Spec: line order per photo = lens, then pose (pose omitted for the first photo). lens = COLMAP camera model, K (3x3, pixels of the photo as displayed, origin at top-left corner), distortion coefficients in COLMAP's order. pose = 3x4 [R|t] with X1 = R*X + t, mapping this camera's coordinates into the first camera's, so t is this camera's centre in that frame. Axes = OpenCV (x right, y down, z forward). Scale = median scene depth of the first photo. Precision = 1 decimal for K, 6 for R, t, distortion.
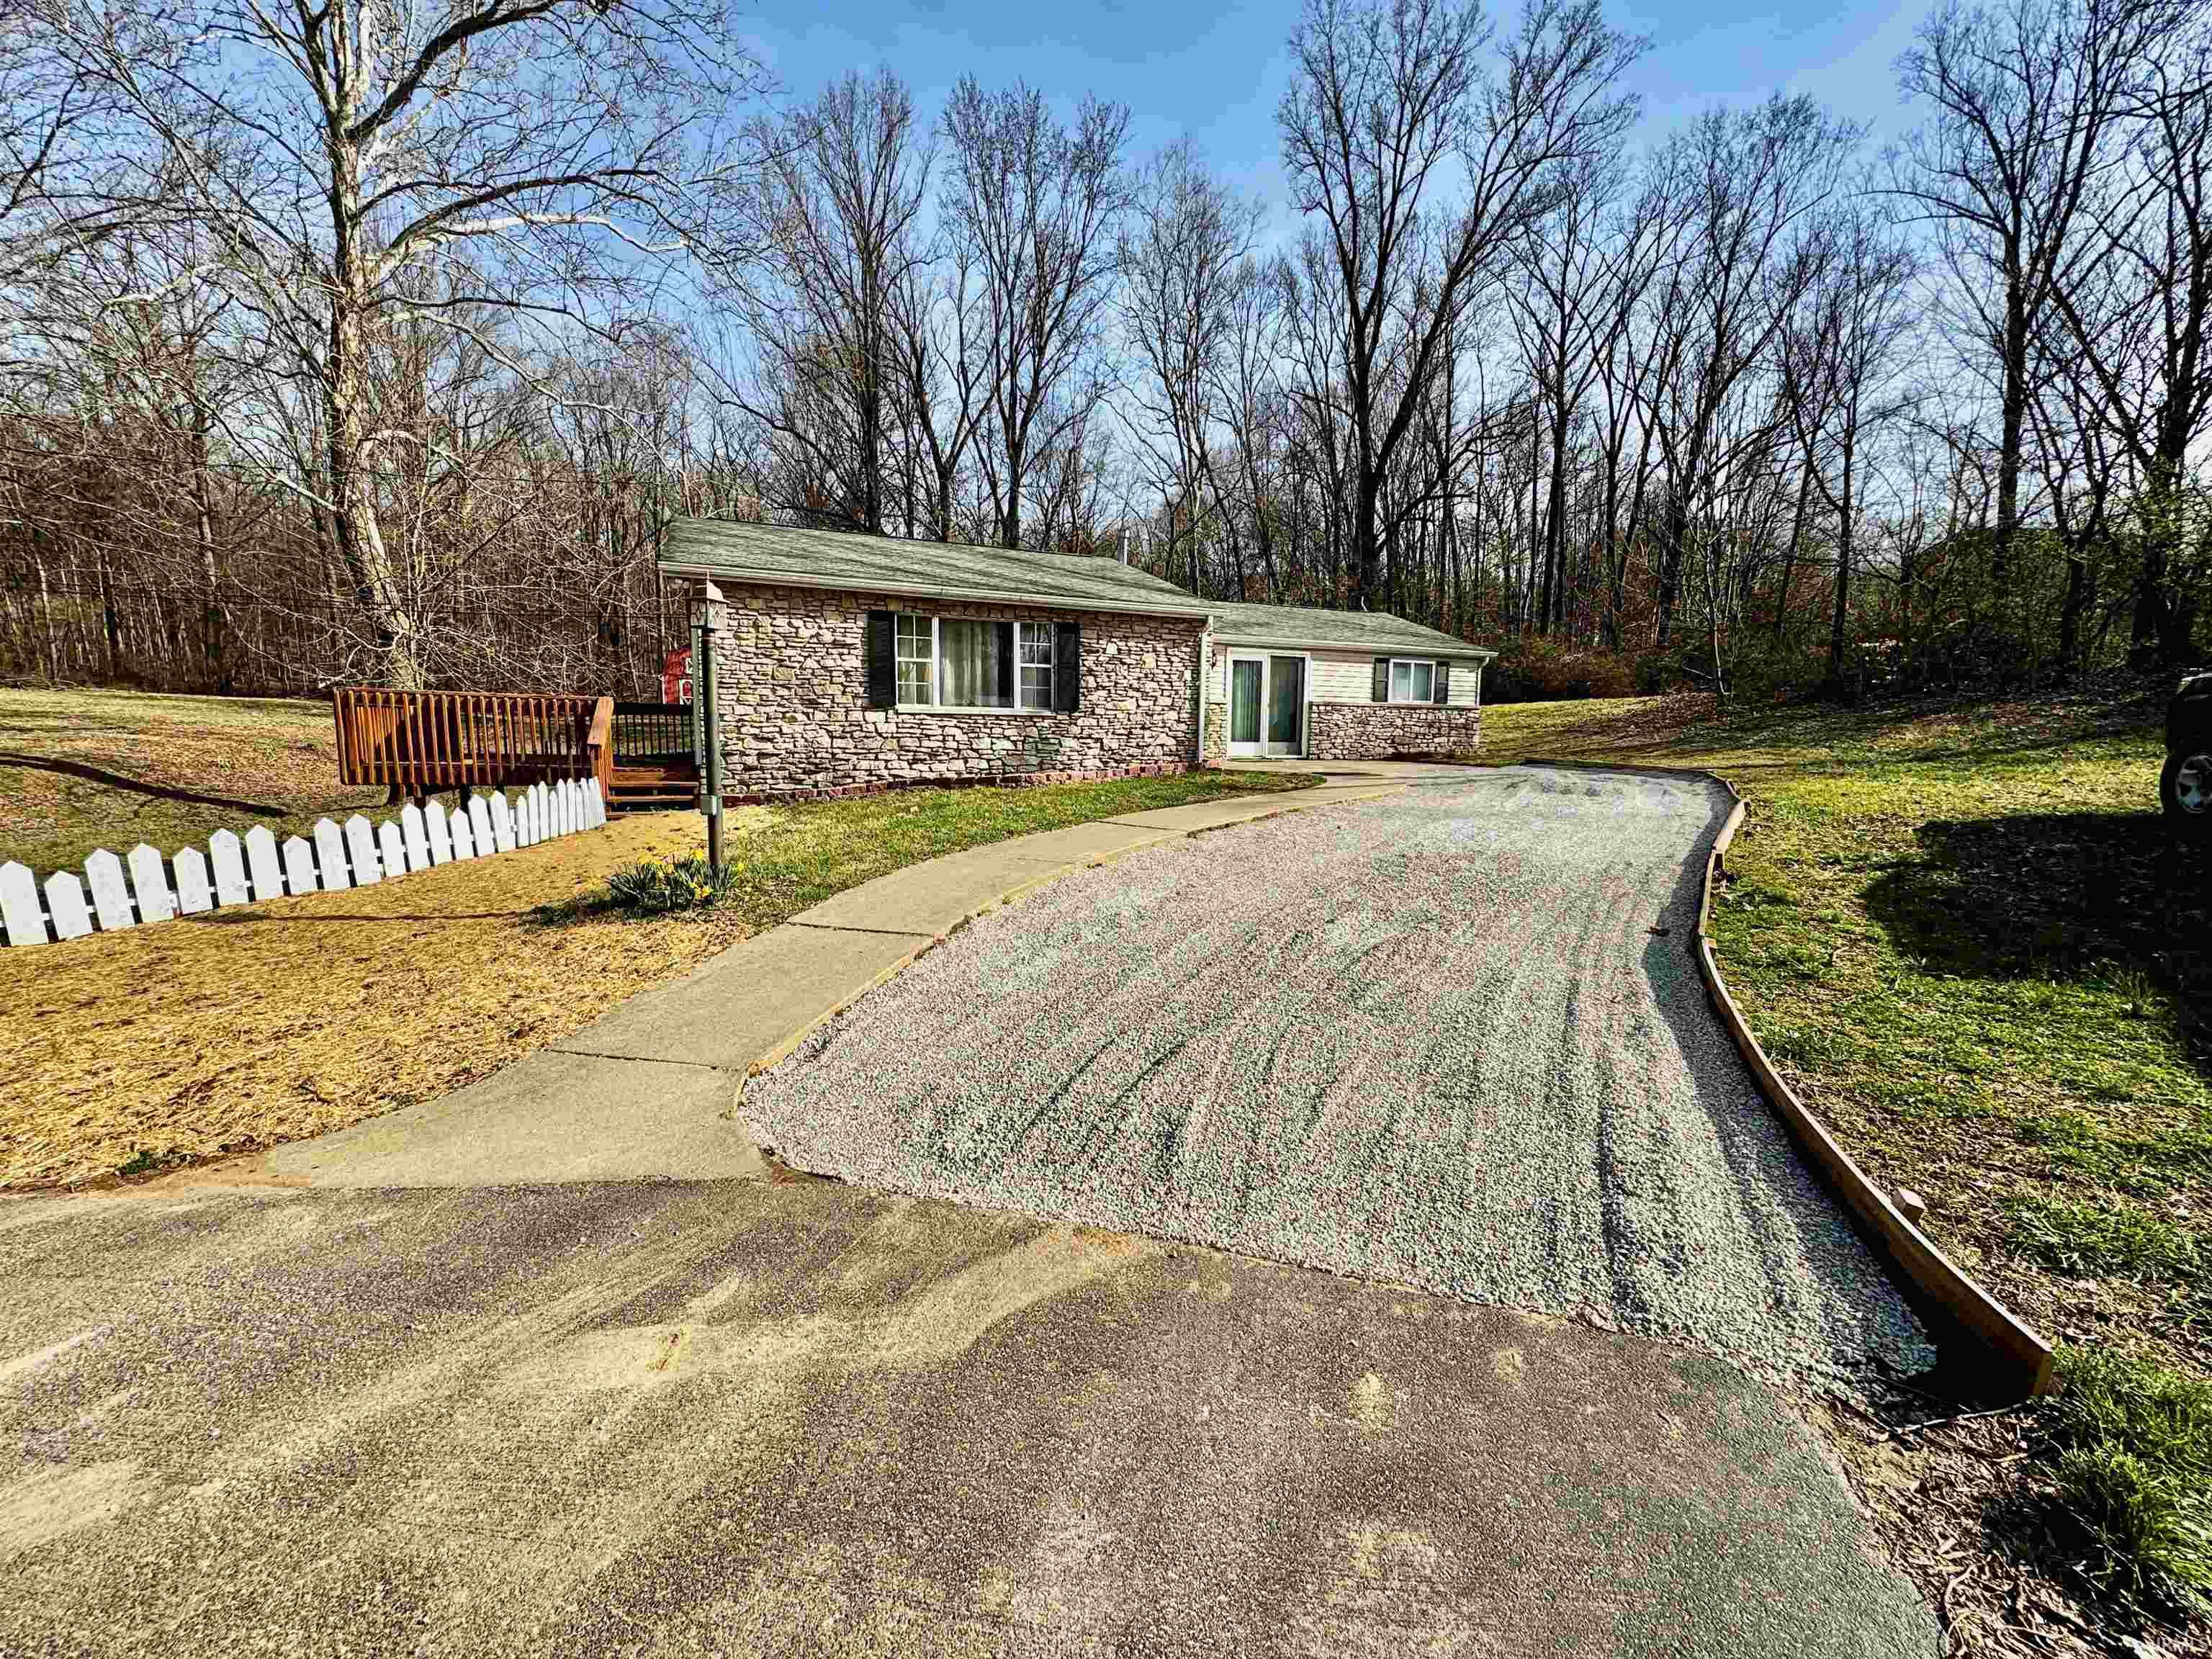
lens RADIAL K [[884.7, 0, 1102.9], [0, 884.7, 831.1], [0, 0, 1]] dist [-0.004207, 0.000744]
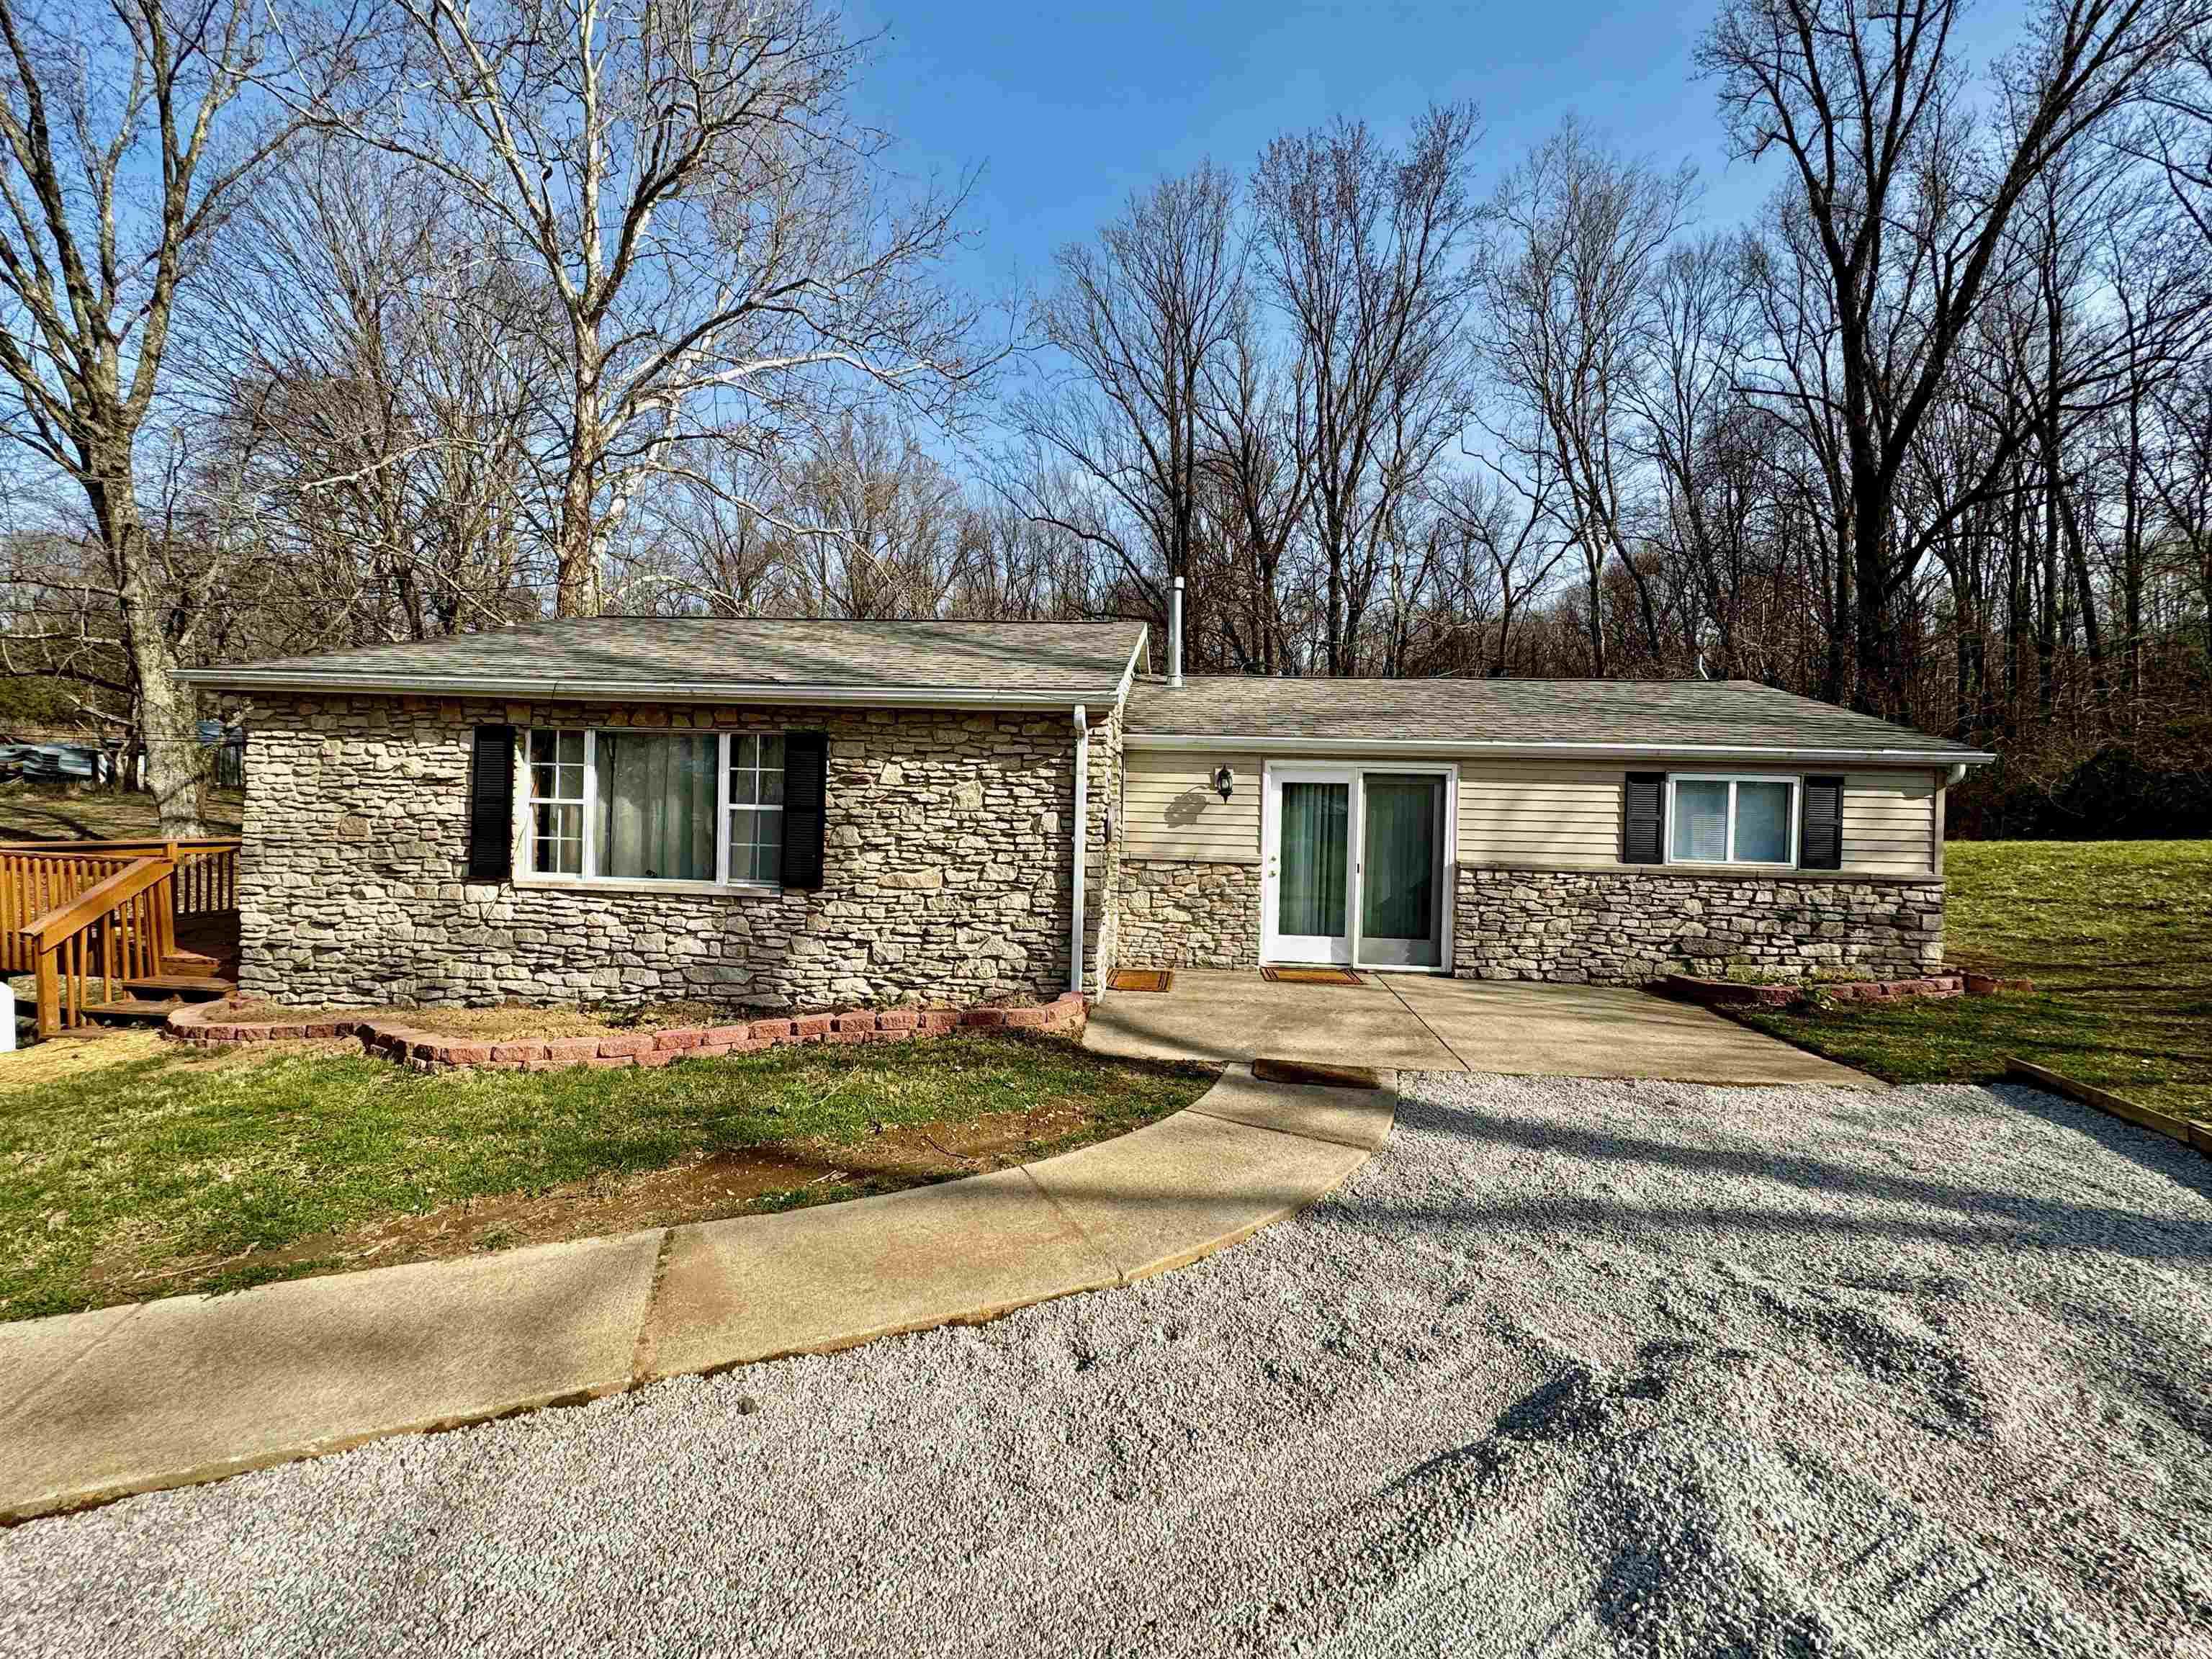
lens RADIAL K [[884.7, 0, 1108.9], [0, 884.7, 824.4], [0, 0, 1]] dist [-0.004207, 0.000744]
pose [[0.880132, 0.014085, -0.474521, 0.372540], [-0.070406, 0.992379, -0.101130, -0.128984], [0.469480, 0.122417, 0.874416, 0.585215]]
